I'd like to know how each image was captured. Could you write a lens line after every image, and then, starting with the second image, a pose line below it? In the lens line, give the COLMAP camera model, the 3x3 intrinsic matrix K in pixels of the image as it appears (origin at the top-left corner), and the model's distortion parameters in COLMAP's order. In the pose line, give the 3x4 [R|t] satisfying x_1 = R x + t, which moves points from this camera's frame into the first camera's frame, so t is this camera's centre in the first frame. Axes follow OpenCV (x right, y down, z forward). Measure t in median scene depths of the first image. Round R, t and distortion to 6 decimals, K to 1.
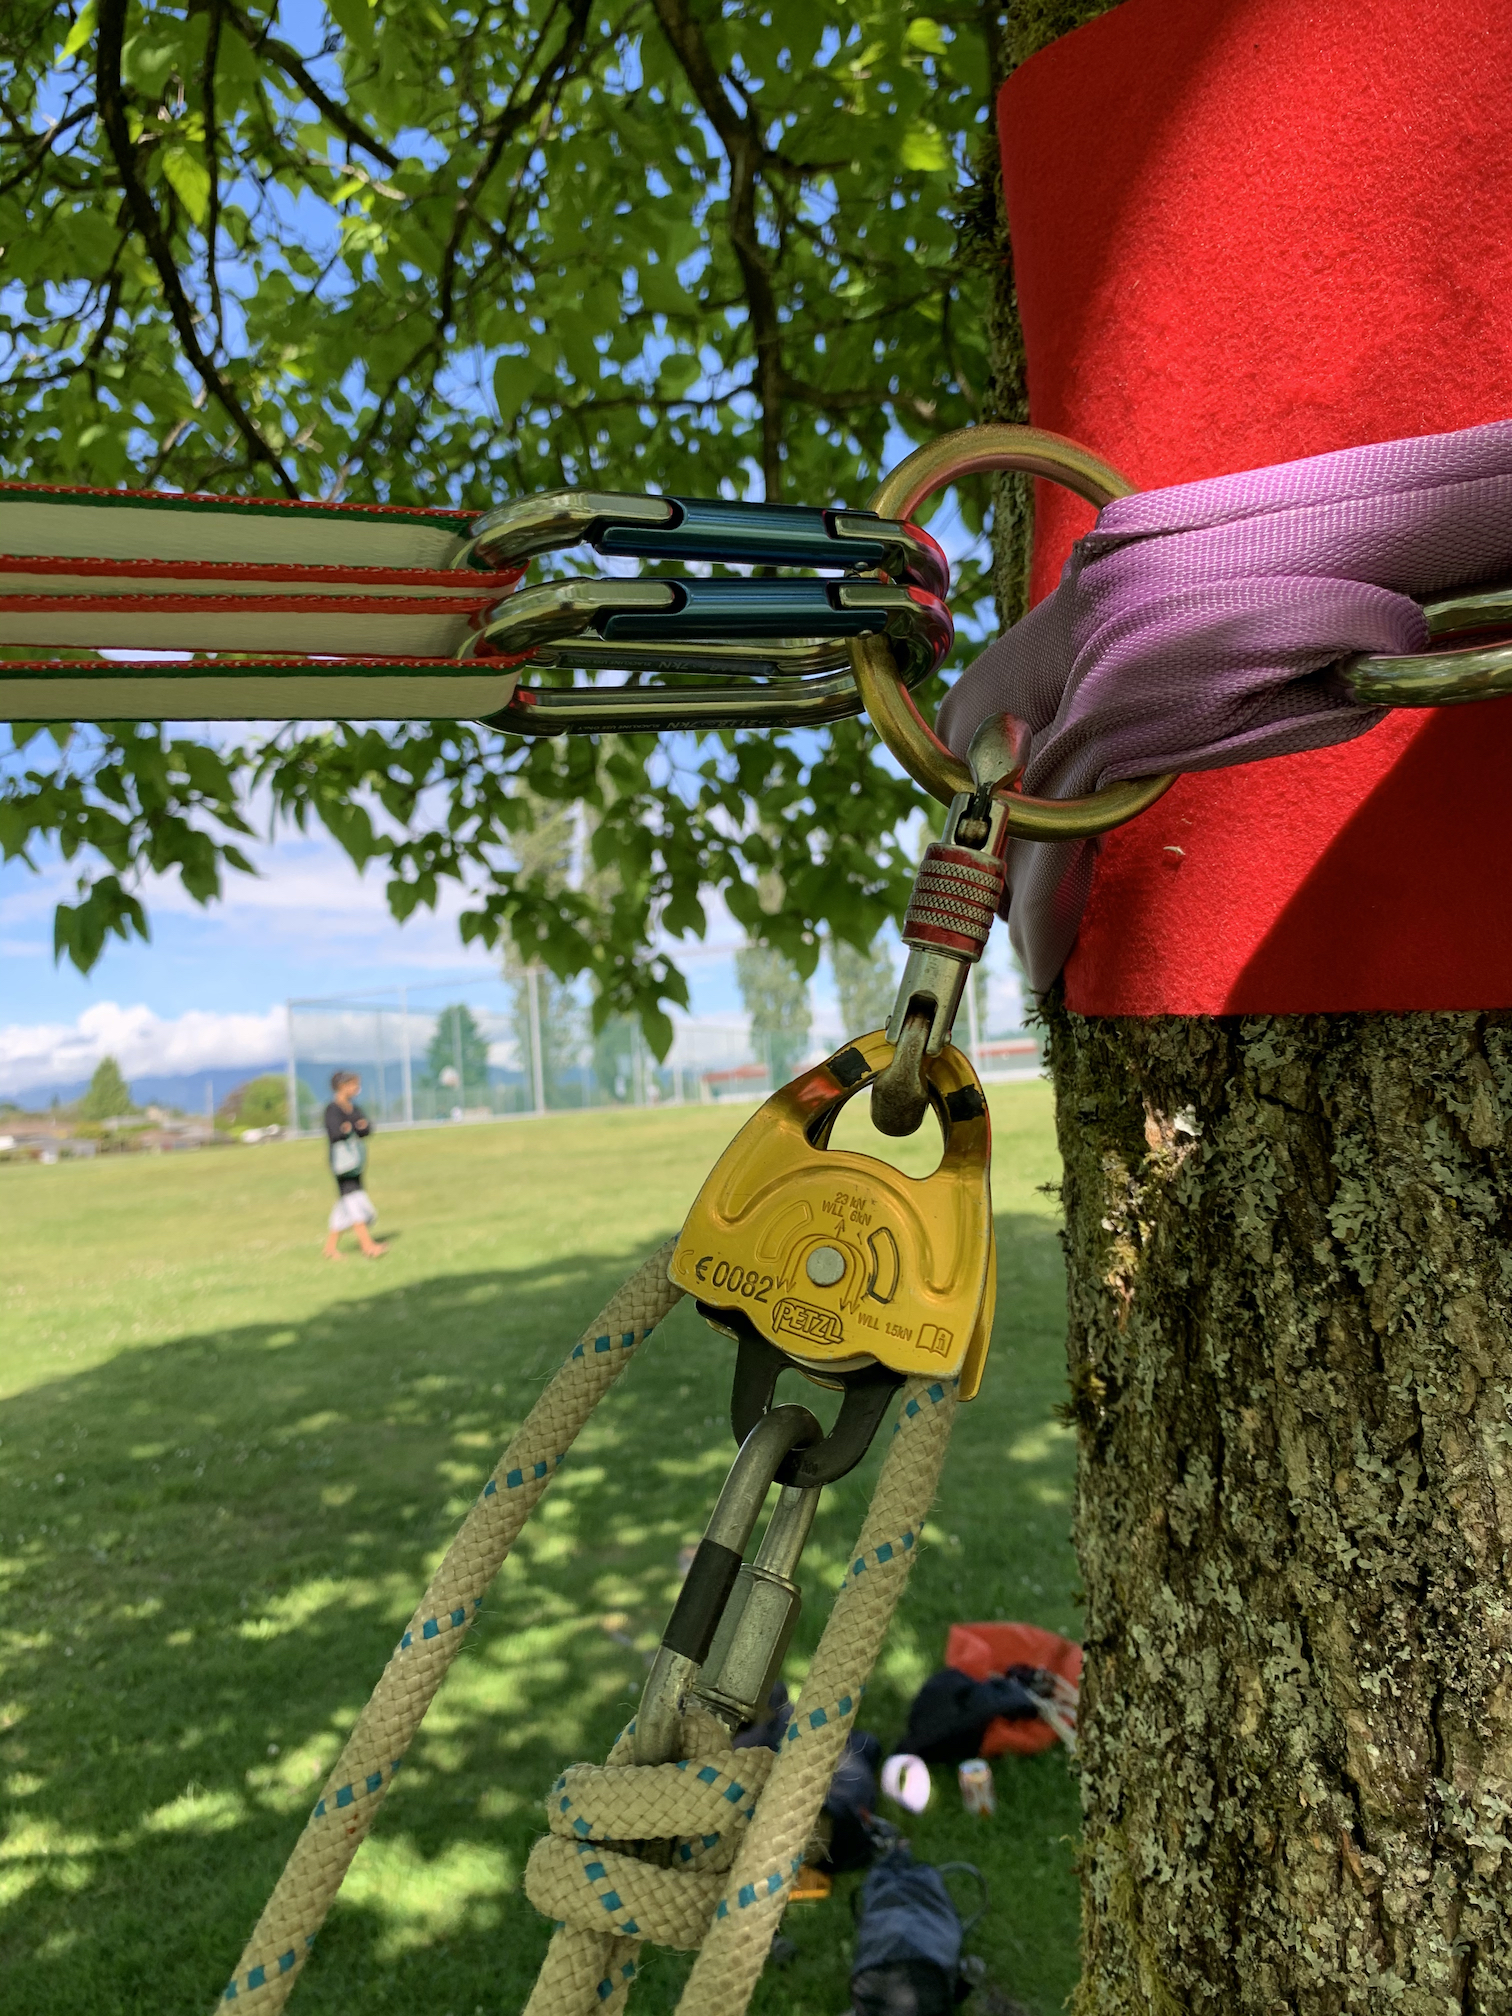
lens RADIAL K [[1538.7, 0, 765.0], [0, 1538.7, 1019.5], [0, 0, 1]] dist [-0.027759, 0.027677]
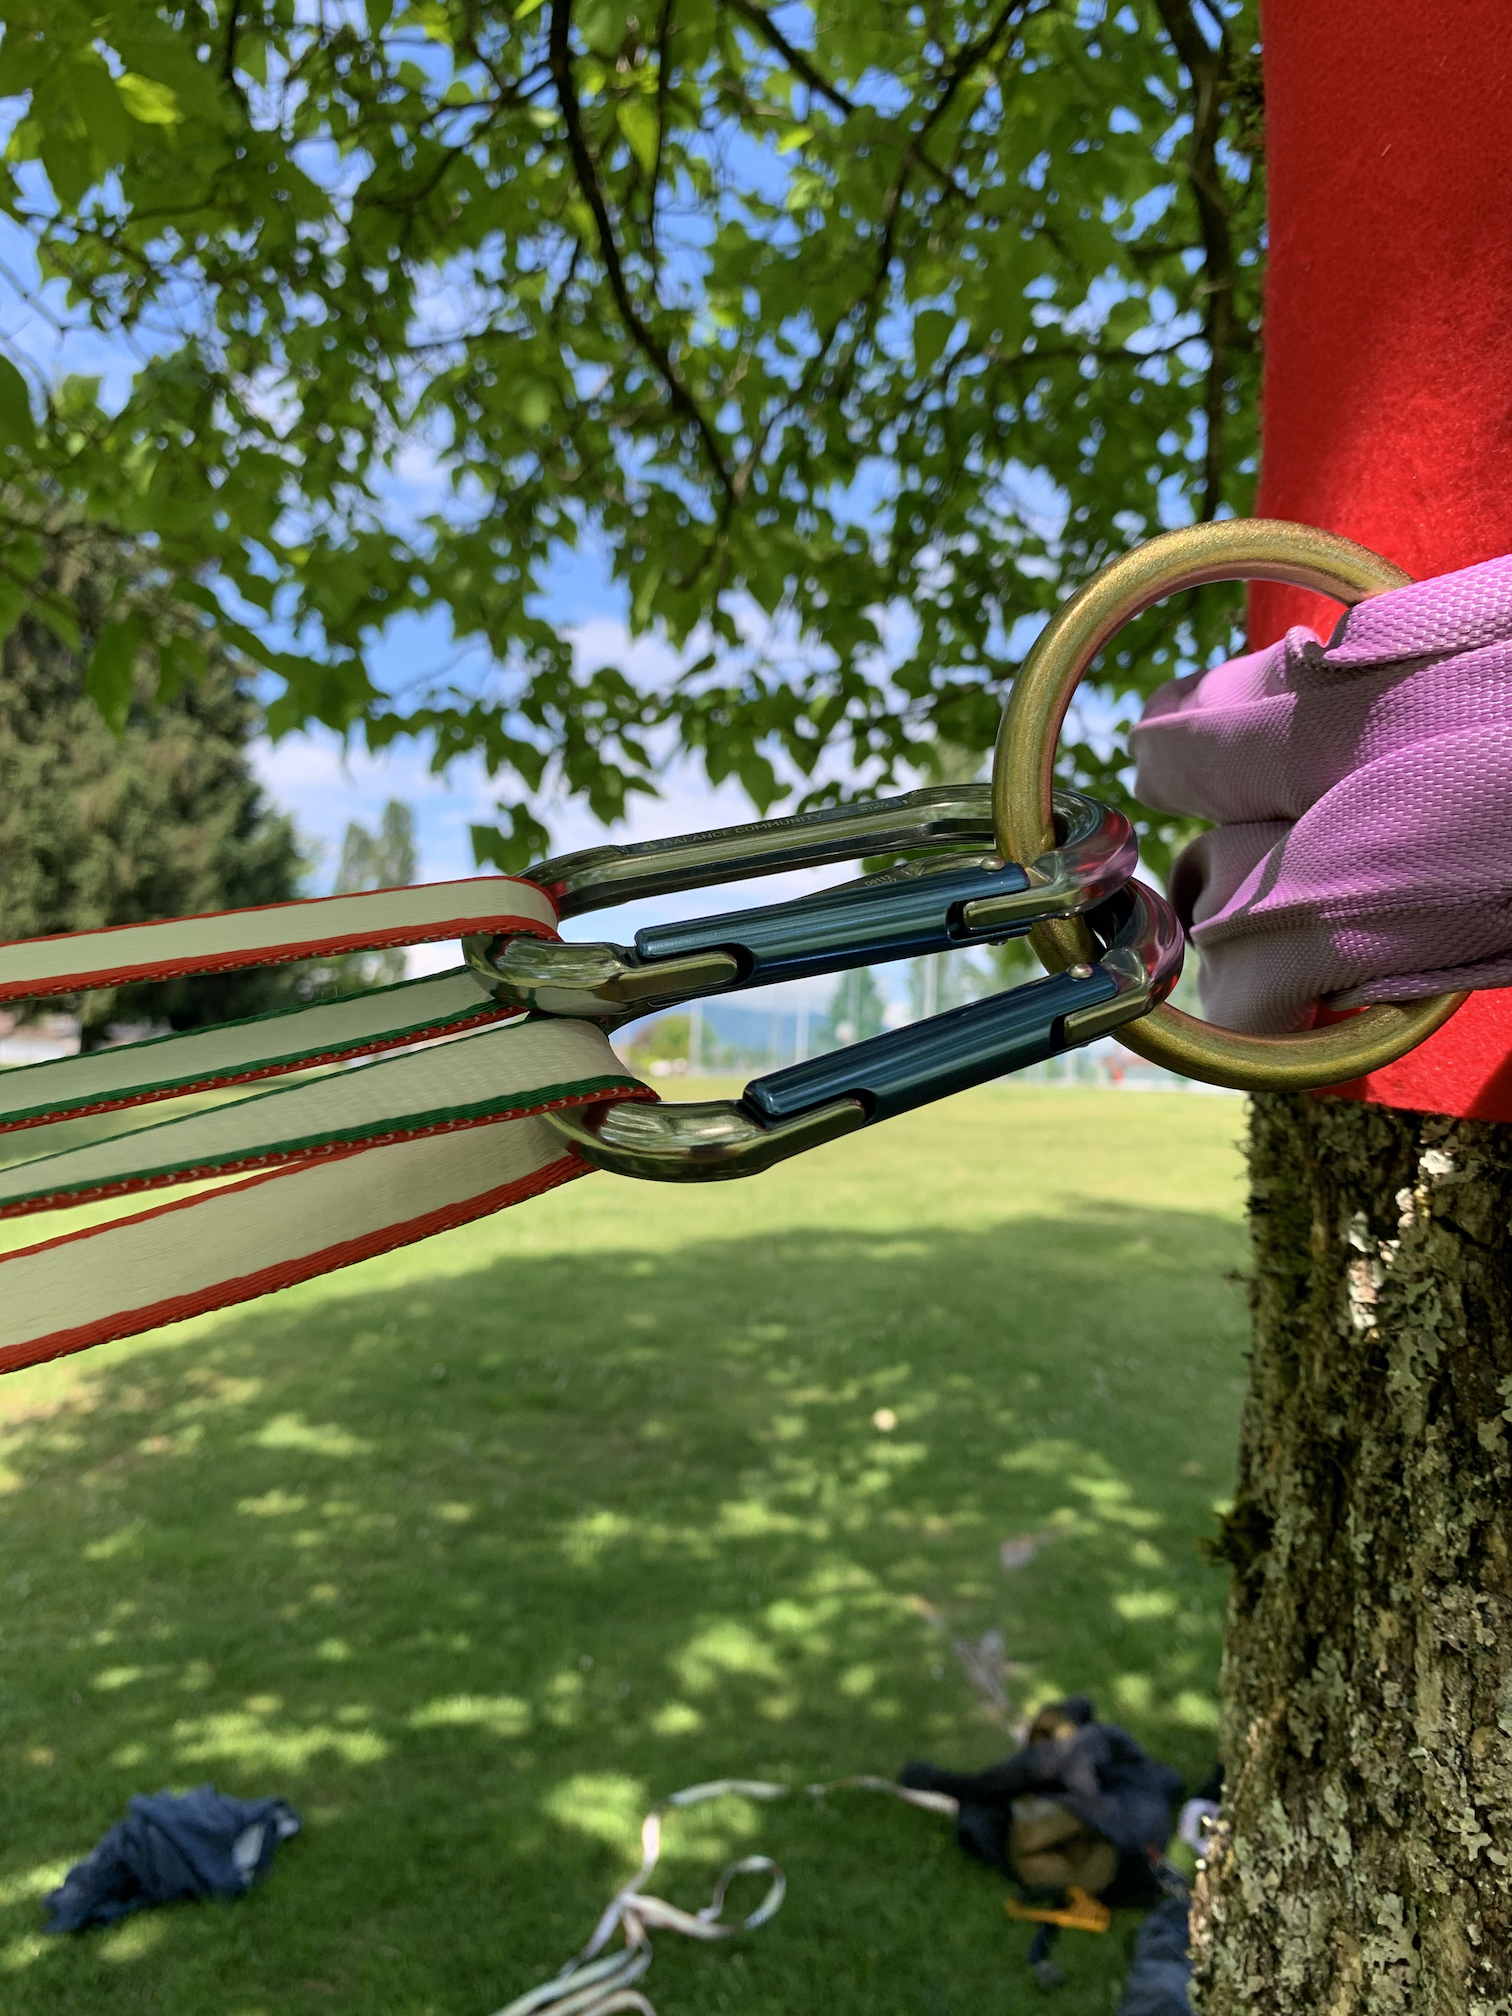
lens RADIAL K [[1557.2, 0, 771.5], [0, 1557.2, 1007.2], [0, 0, 1]] dist [-0.003538, -0.004100]
pose [[0.963630, 0.103138, -0.246537, 0.183338], [-0.099665, 0.994667, 0.026558, -0.042165], [0.247962, -0.001021, 0.968769, 0.163565]]
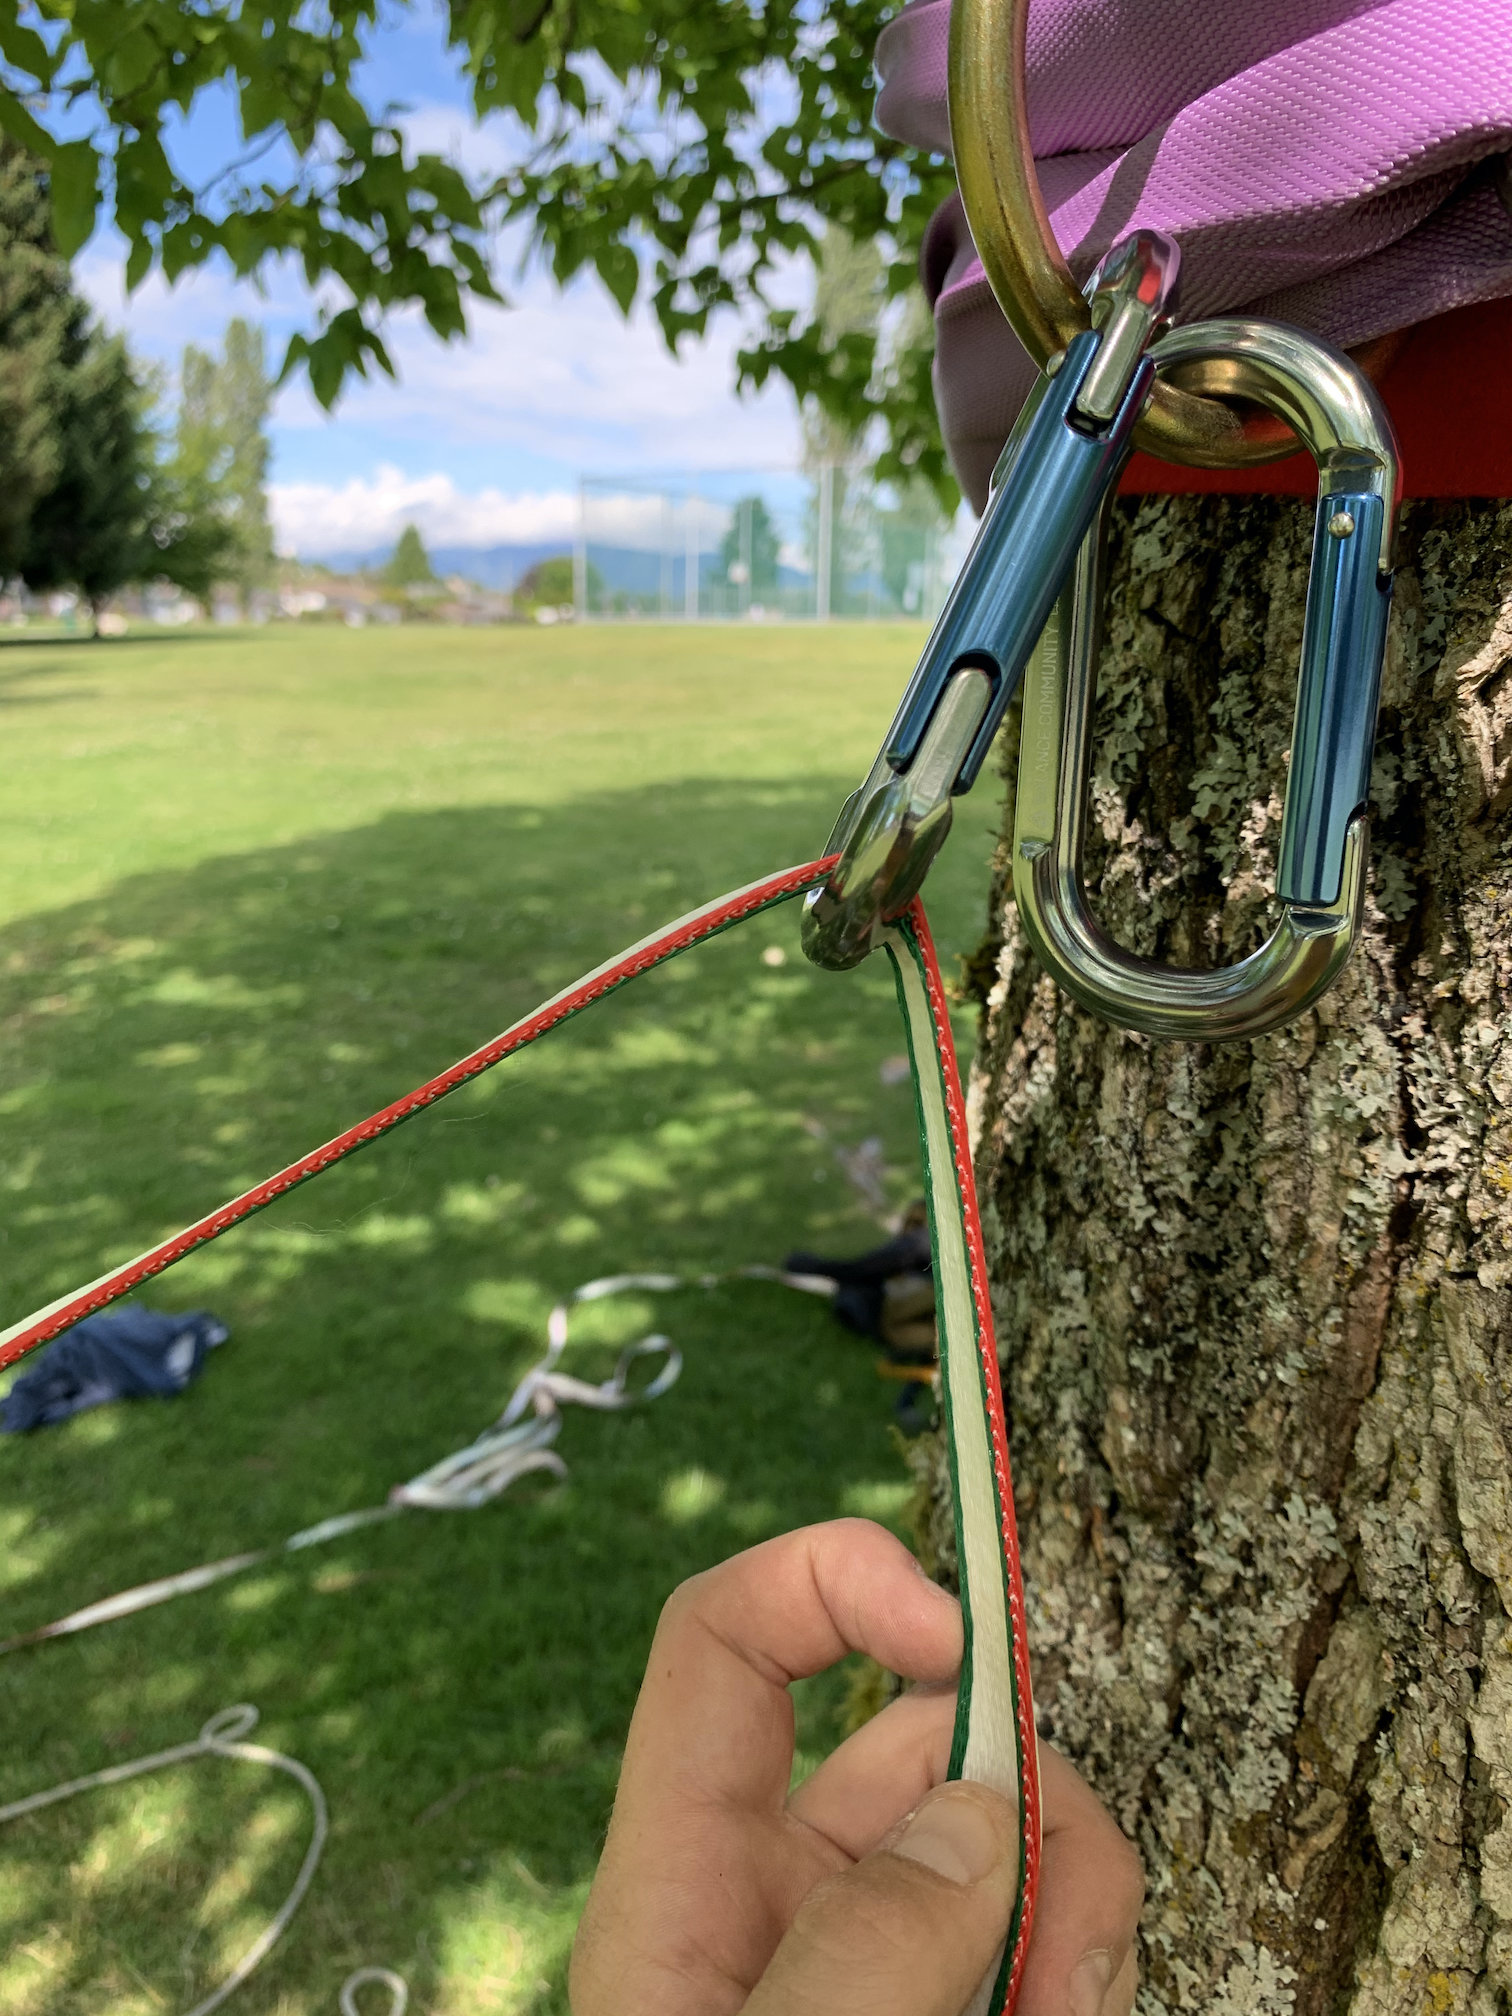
lens RADIAL K [[1557.2, 0, 771.5], [0, 1557.2, 1007.2], [0, 0, 1]] dist [-0.003538, -0.004100]
pose [[0.980433, 0.133061, -0.145075, 0.280856], [-0.084135, 0.949499, 0.302279, 0.019868], [0.177970, -0.284159, 0.942115, 0.223773]]
